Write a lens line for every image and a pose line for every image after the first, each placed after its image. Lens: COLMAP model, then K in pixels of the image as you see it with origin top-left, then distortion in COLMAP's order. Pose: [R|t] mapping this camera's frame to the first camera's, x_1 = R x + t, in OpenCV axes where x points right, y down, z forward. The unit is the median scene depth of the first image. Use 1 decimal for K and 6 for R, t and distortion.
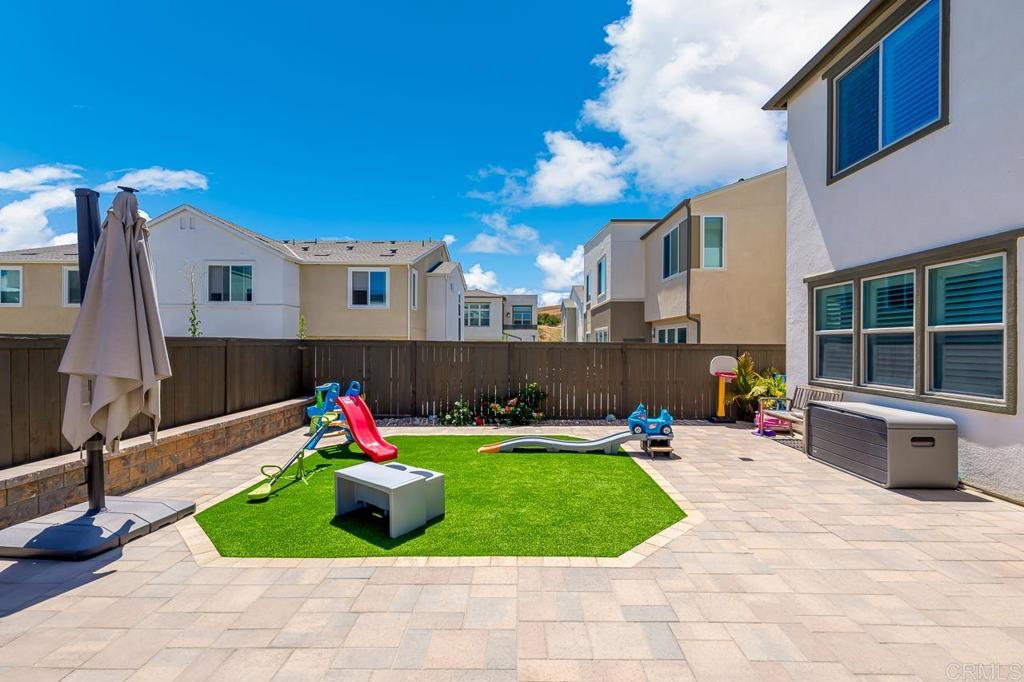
lens RADIAL K [[456.4, 0, 510.3], [0, 456.4, 341.6], [0, 0, 1]] dist [0.002476, 0.000136]
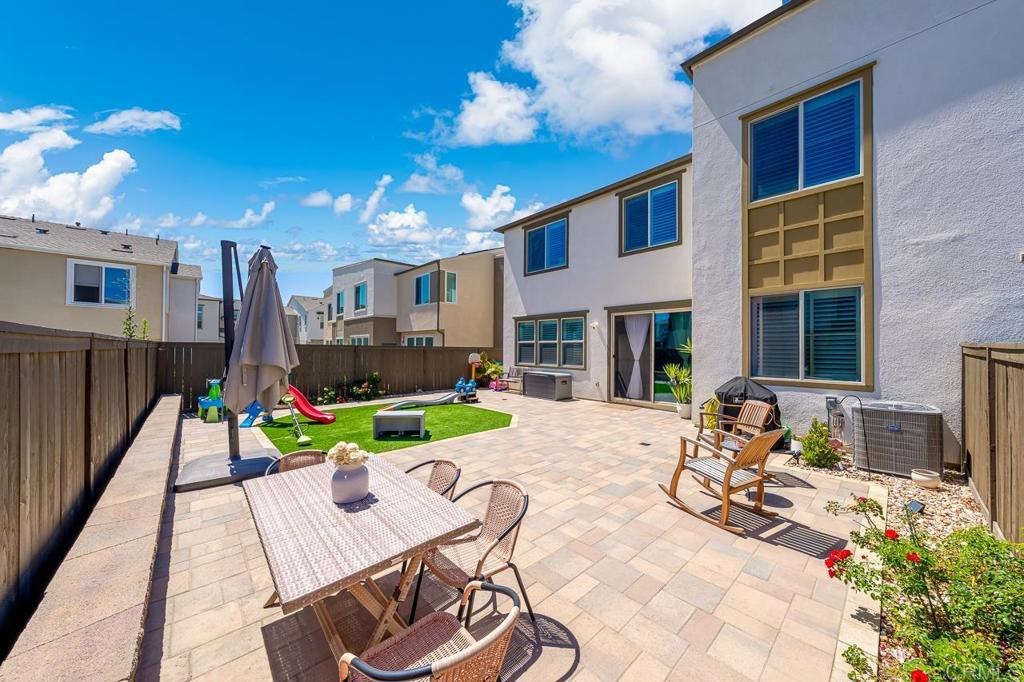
lens RADIAL K [[353.0, 0, 525.1], [0, 353.0, 342.7], [0, 0, 1]] dist [0.000126, 0.000081]
pose [[0.714451, 0.011004, 0.699598, -0.581654], [-0.006049, 0.999936, -0.009550, -0.000637], [-0.699659, 0.002591, 0.714472, -0.276311]]
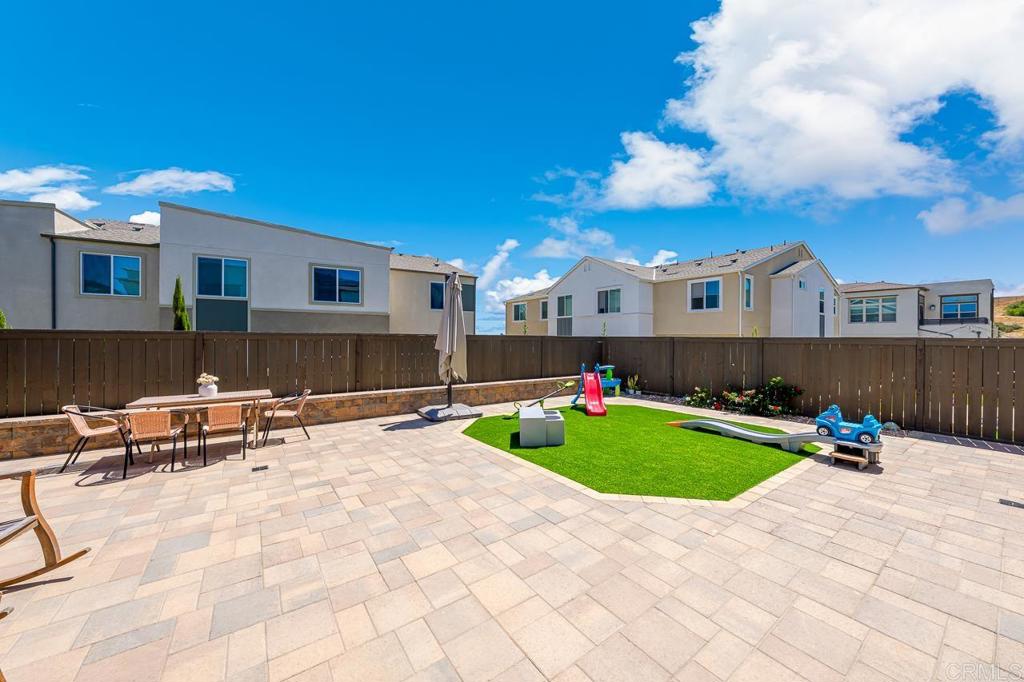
lens RADIAL K [[359.9, 0, 528.0], [0, 359.9, 338.5], [0, 0, 1]] dist [0.000579, -0.000015]
pose [[0.615379, -0.004490, -0.788218, 0.472053], [0.000720, 0.999987, -0.005134, 0.010431], [0.788231, 0.002592, 0.615374, 0.087174]]
